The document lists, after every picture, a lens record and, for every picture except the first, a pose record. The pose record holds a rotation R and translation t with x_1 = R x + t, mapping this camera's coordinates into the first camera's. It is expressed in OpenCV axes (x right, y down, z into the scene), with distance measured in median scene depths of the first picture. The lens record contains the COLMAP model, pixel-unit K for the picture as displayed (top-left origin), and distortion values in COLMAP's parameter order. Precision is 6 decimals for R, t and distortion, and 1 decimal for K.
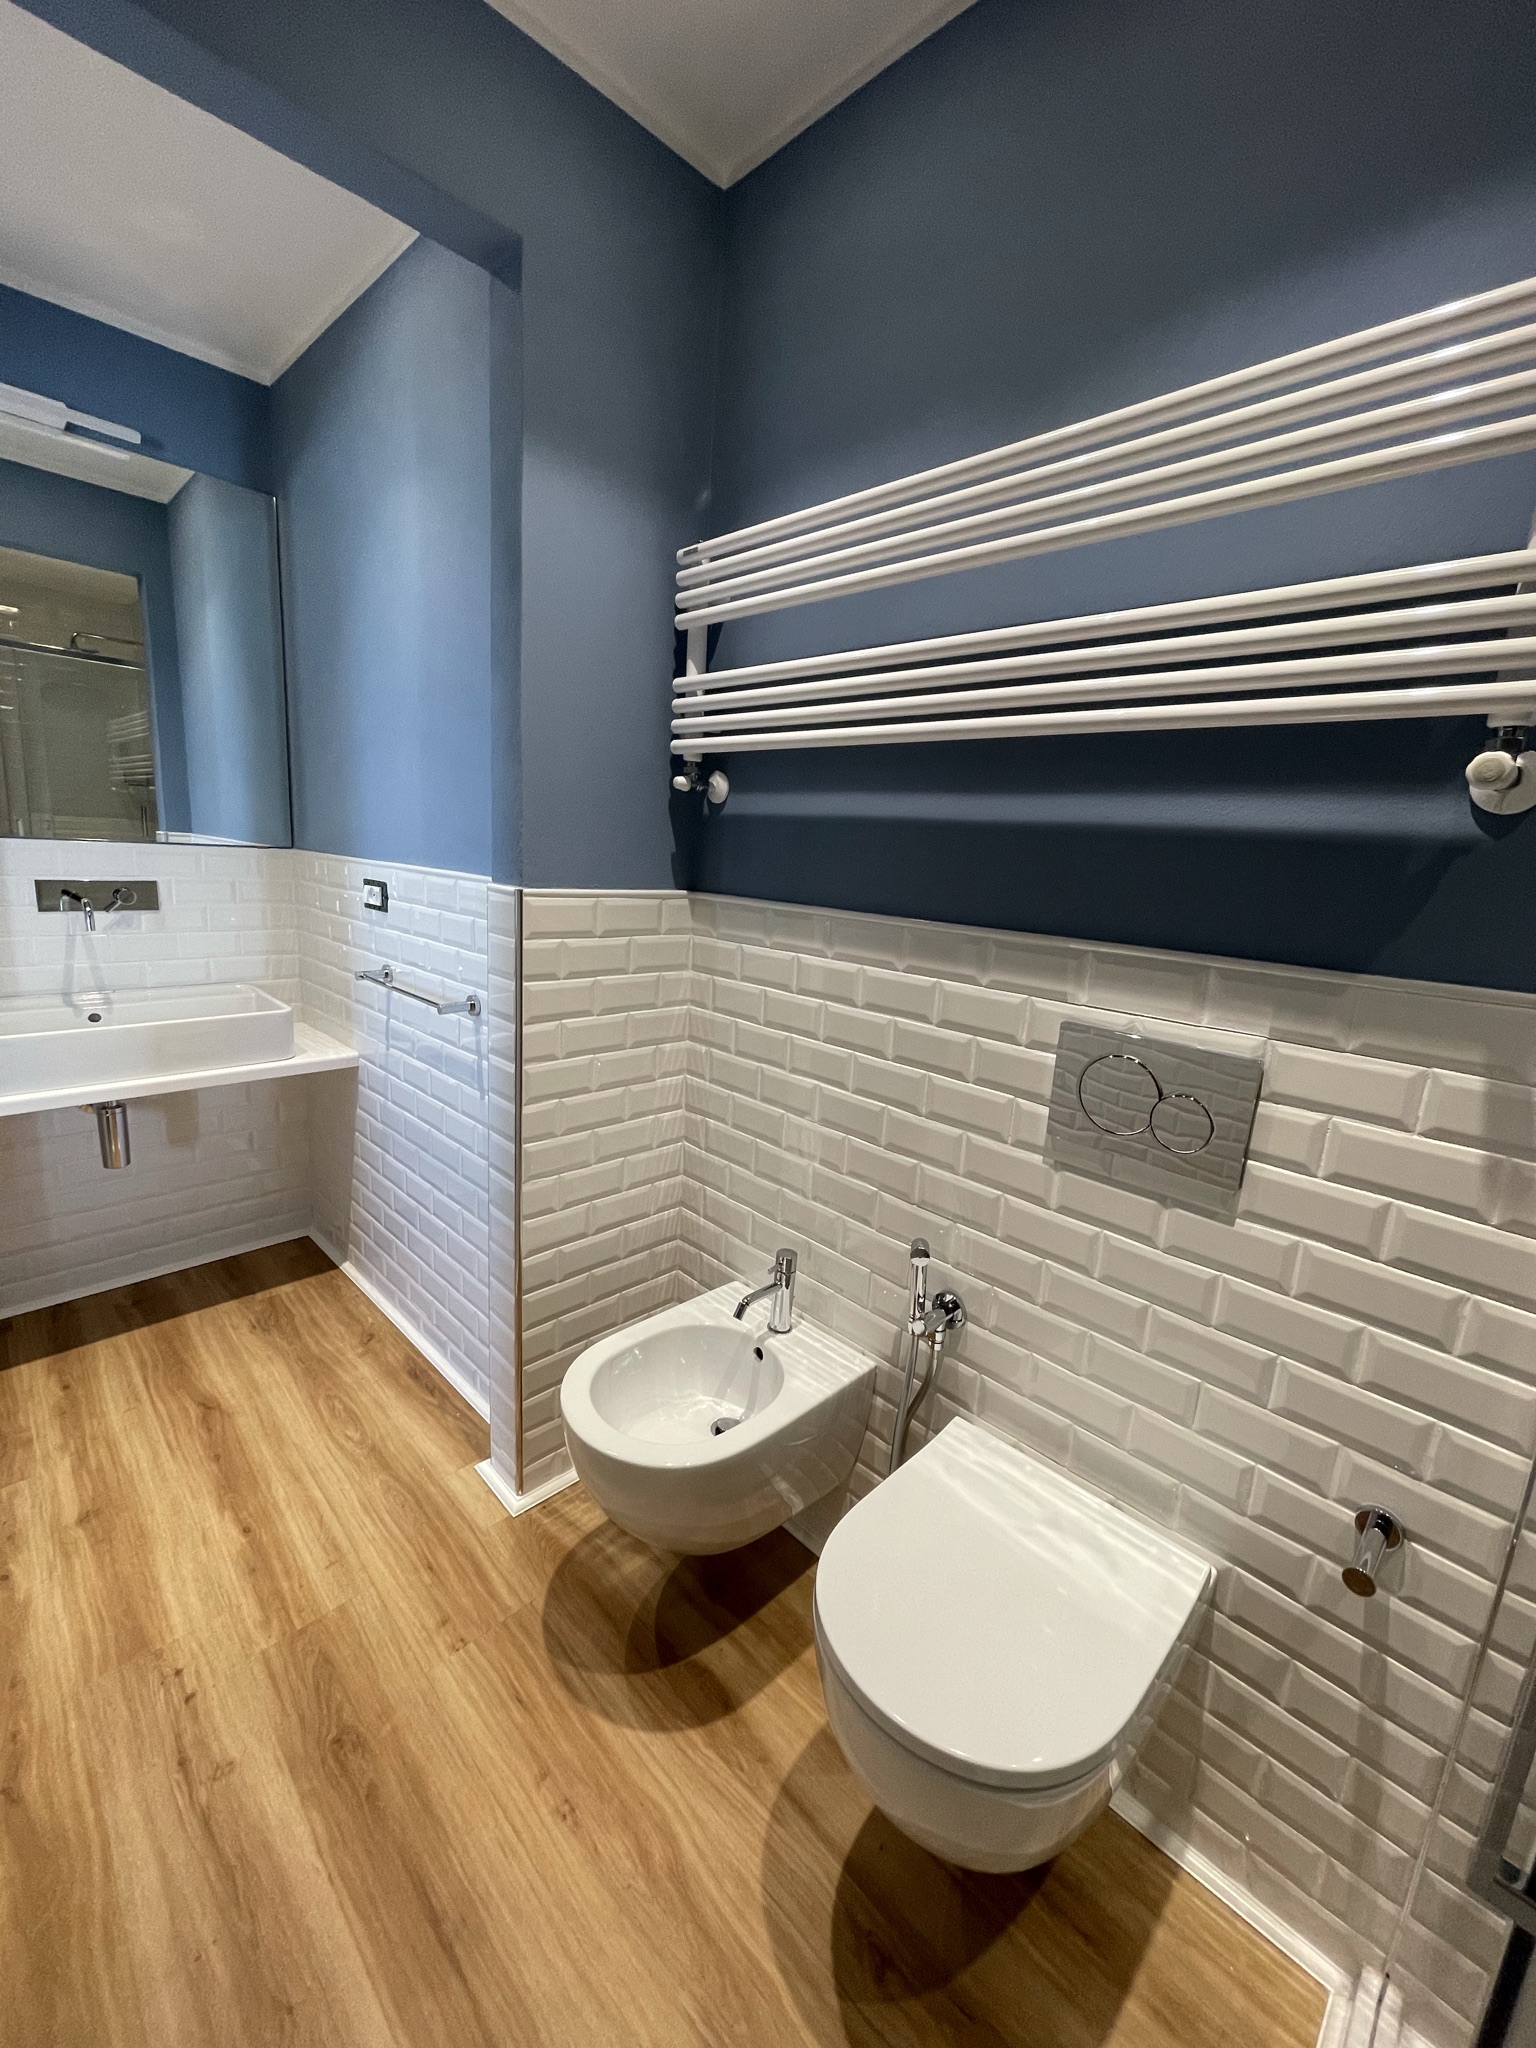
lens RADIAL K [[821.8, 0, 768.0], [0, 821.8, 1024.0], [0, 0, 1]] dist [-0.000833, -0.000388]
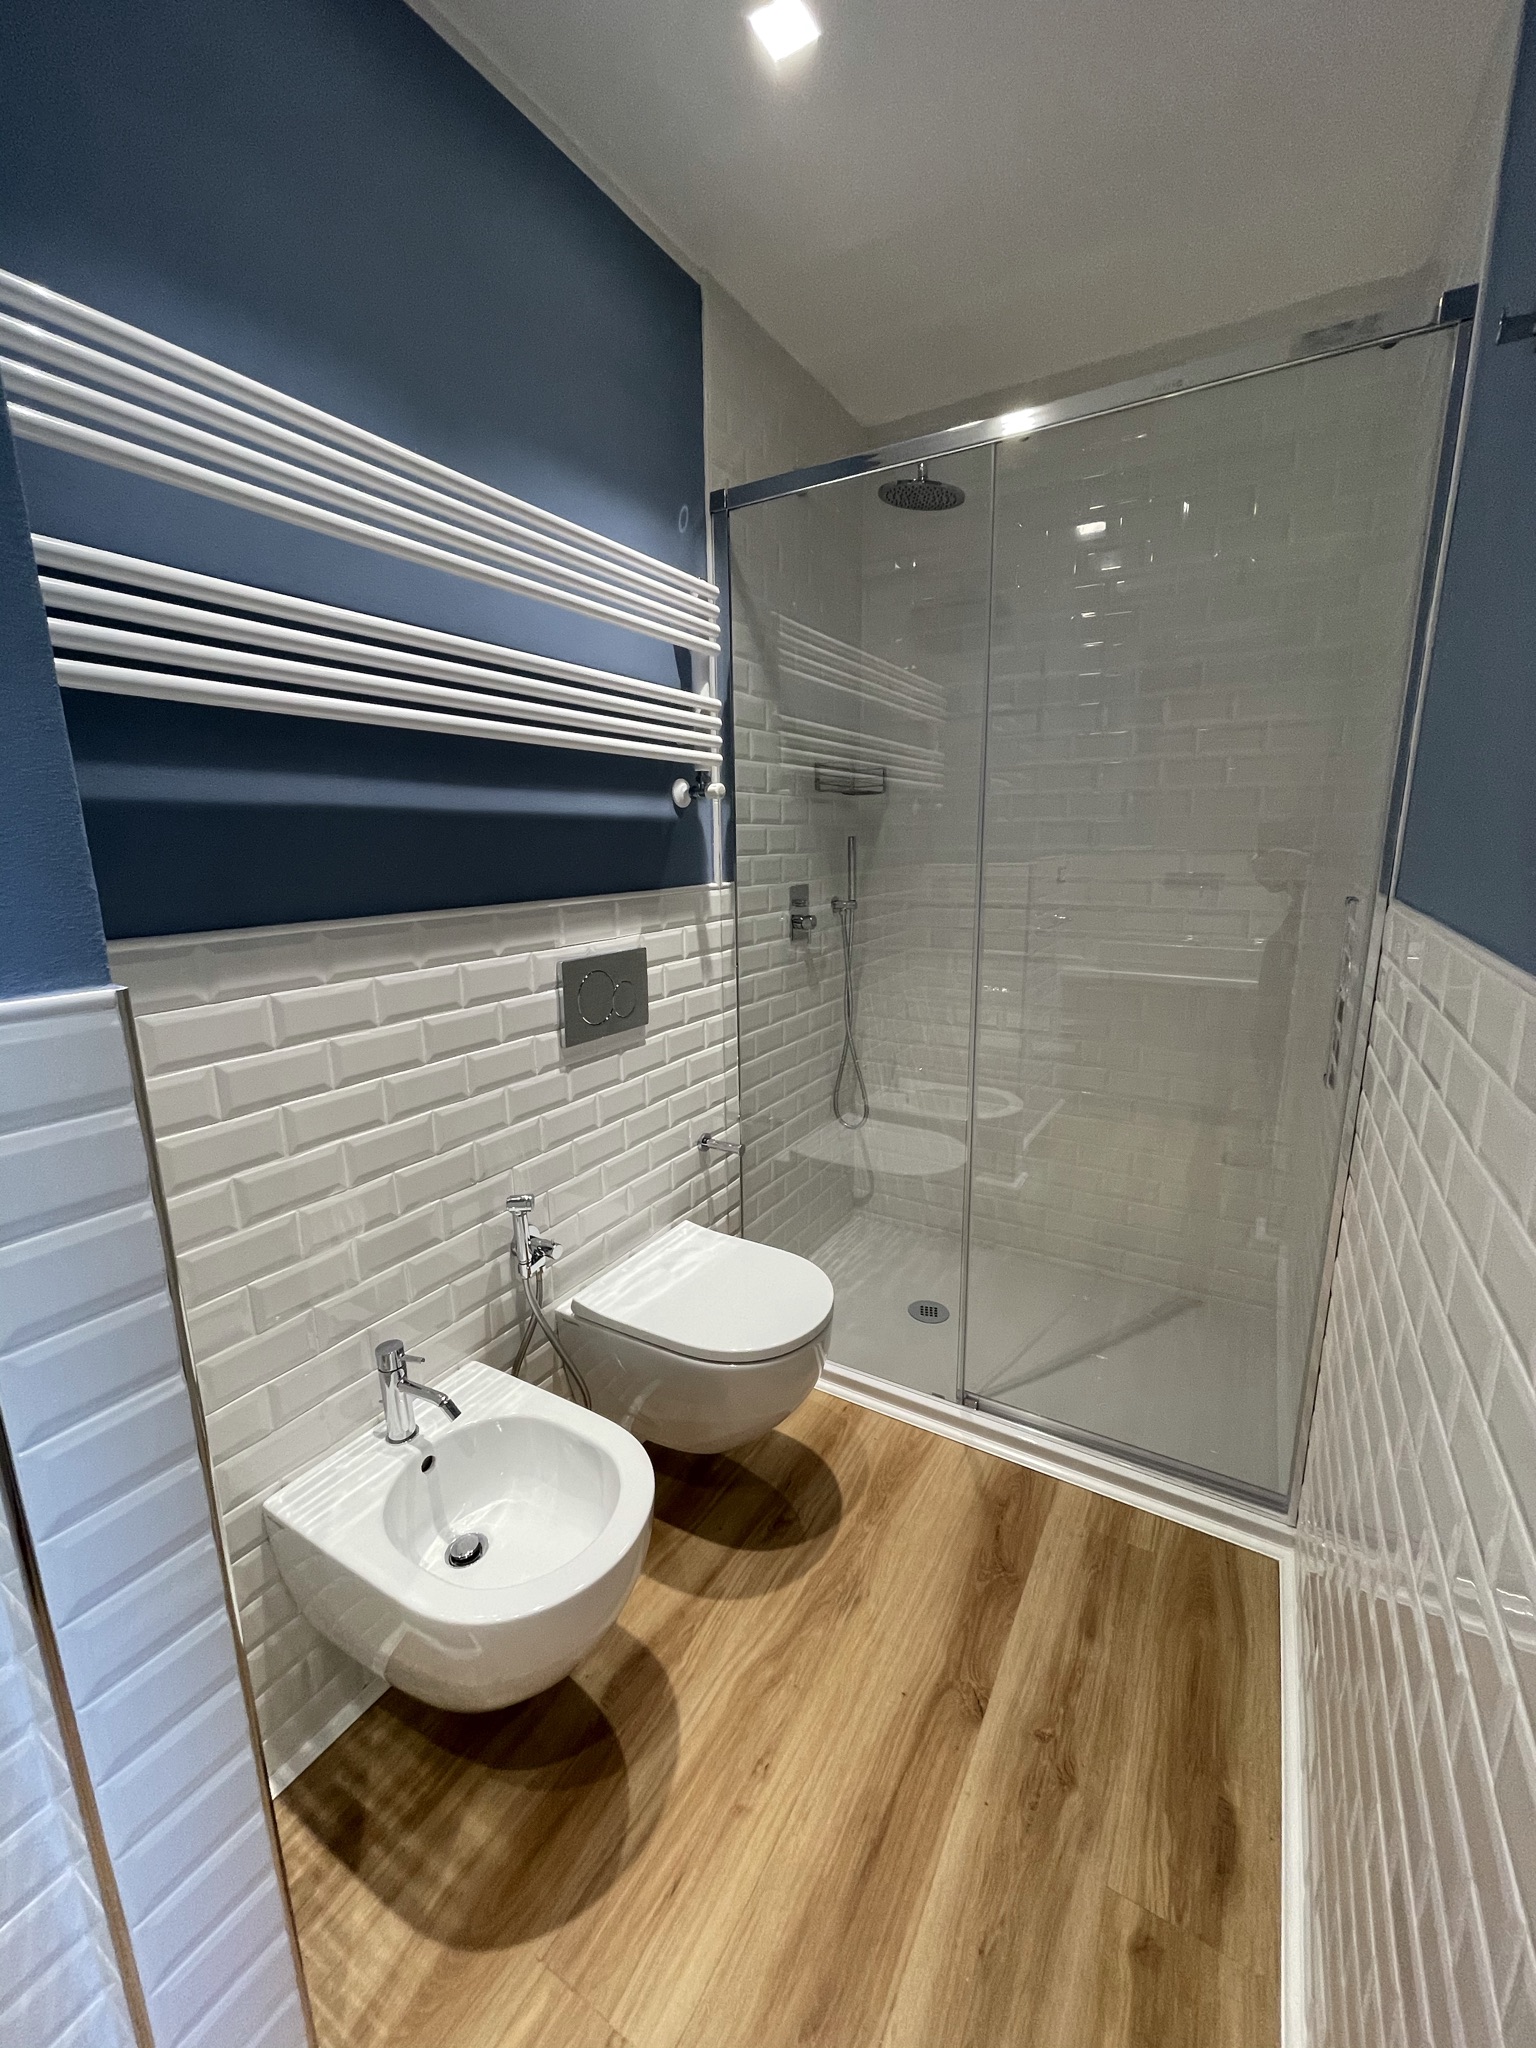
lens RADIAL K [[821.8, 0, 768.0], [0, 821.8, 1024.0], [0, 0, 1]] dist [-0.000833, -0.000388]
pose [[-0.255472, -0.270117, 0.928316, -0.968090], [0.197027, 0.925483, 0.323514, -0.268420], [-0.946528, 0.265552, -0.183215, 0.929049]]
